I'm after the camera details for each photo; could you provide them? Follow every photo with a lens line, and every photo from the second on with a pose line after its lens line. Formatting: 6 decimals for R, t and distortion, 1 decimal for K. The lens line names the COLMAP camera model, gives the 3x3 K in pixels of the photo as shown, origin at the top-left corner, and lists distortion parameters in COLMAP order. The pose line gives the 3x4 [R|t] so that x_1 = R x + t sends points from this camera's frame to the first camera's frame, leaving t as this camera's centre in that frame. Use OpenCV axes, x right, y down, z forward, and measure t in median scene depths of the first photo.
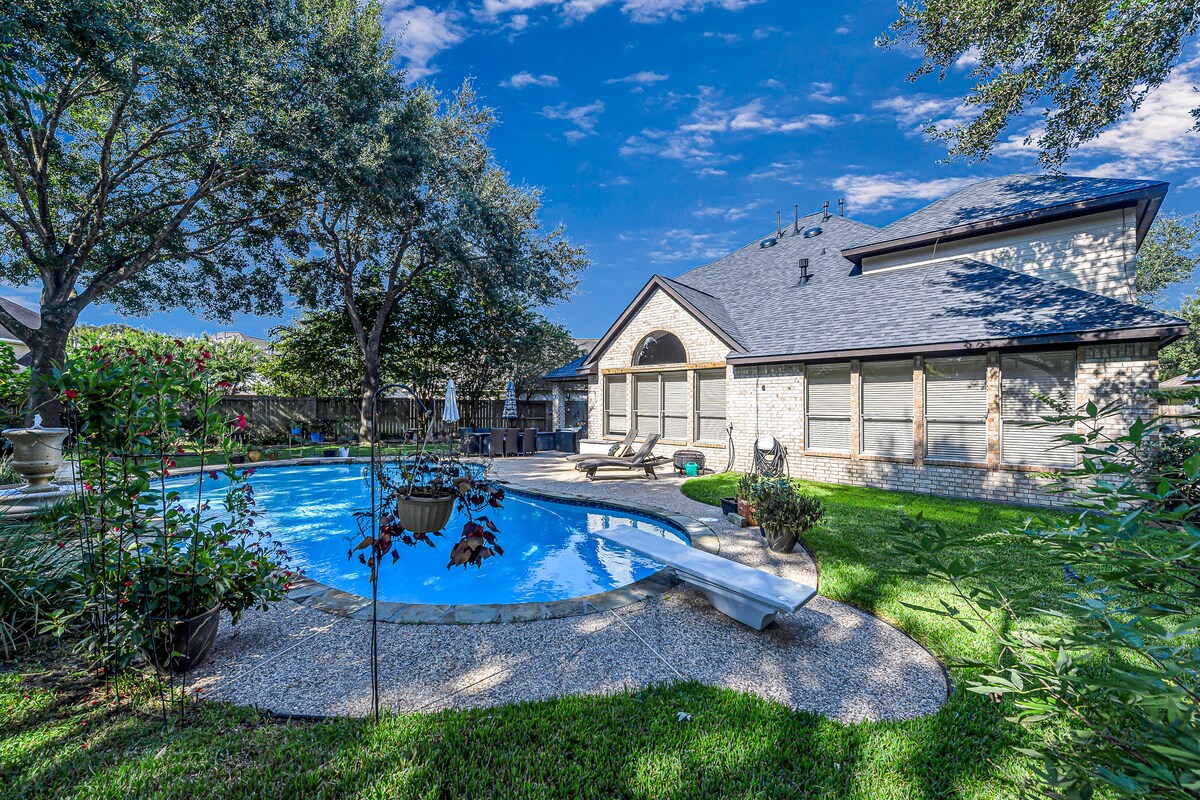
lens RADIAL K [[478.7, 0, 593.8], [0, 478.7, 403.4], [0, 0, 1]] dist [0.005928, -0.000792]
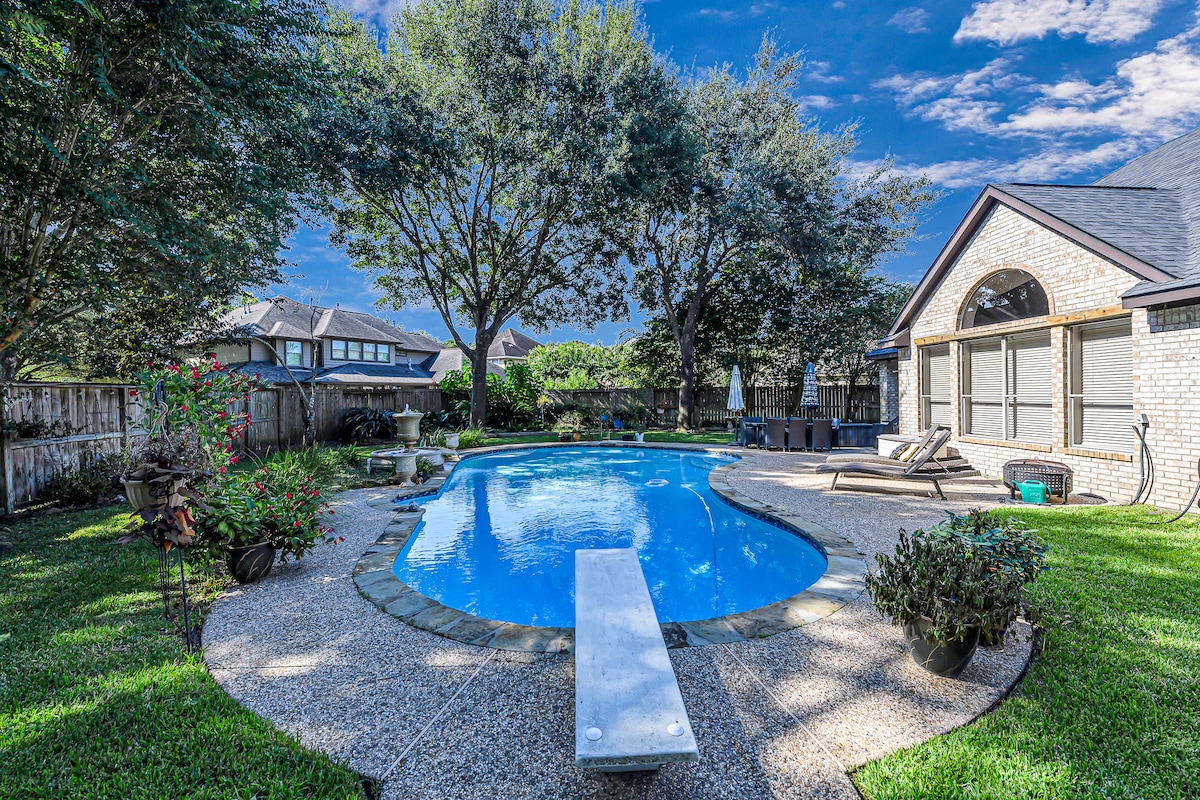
lens RADIAL K [[478.7, 0, 599.6], [0, 478.7, 402.9], [0, 0, 1]] dist [0.005928, -0.000792]
pose [[0.713179, -0.005837, -0.700958, 0.202686], [0.022652, 0.999635, 0.014722, 0.003976], [0.700616, -0.026377, 0.713051, 0.159123]]
